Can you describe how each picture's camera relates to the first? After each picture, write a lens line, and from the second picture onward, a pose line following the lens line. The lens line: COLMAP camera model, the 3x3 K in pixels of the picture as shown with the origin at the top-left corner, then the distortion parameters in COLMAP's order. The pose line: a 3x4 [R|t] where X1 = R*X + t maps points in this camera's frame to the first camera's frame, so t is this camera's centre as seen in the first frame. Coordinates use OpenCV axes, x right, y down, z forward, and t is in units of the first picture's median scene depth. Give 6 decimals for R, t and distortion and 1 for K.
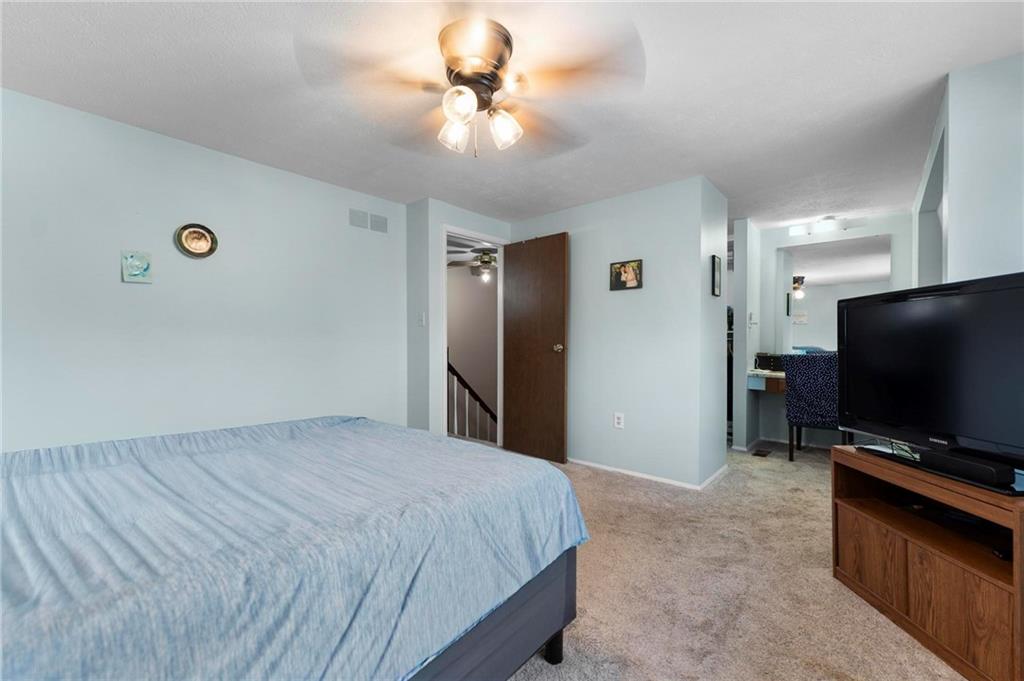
lens RADIAL K [[420.8, 0, 515.4], [0, 420.8, 345.8], [0, 0, 1]] dist [-0.000903, -0.000239]
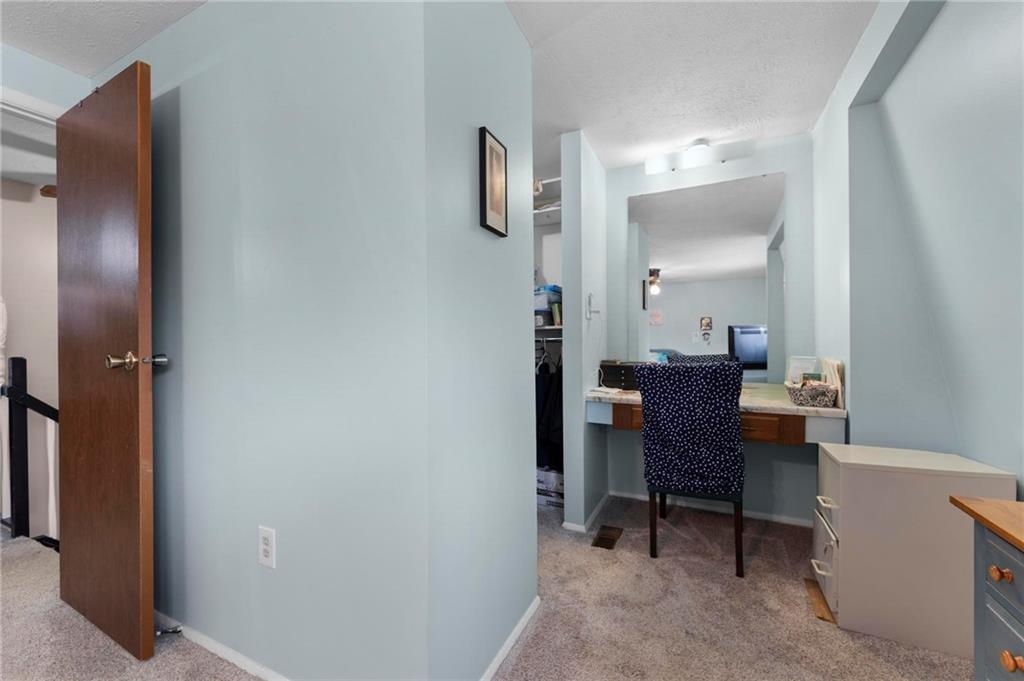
lens RADIAL K [[420.8, 0, 515.4], [0, 420.8, 345.8], [0, 0, 1]] dist [-0.000903, -0.000239]
pose [[0.961607, -0.008357, 0.274304, 0.294559], [0.010952, 0.999909, -0.007932, -0.001416], [-0.274212, 0.010631, 0.961610, 0.457301]]
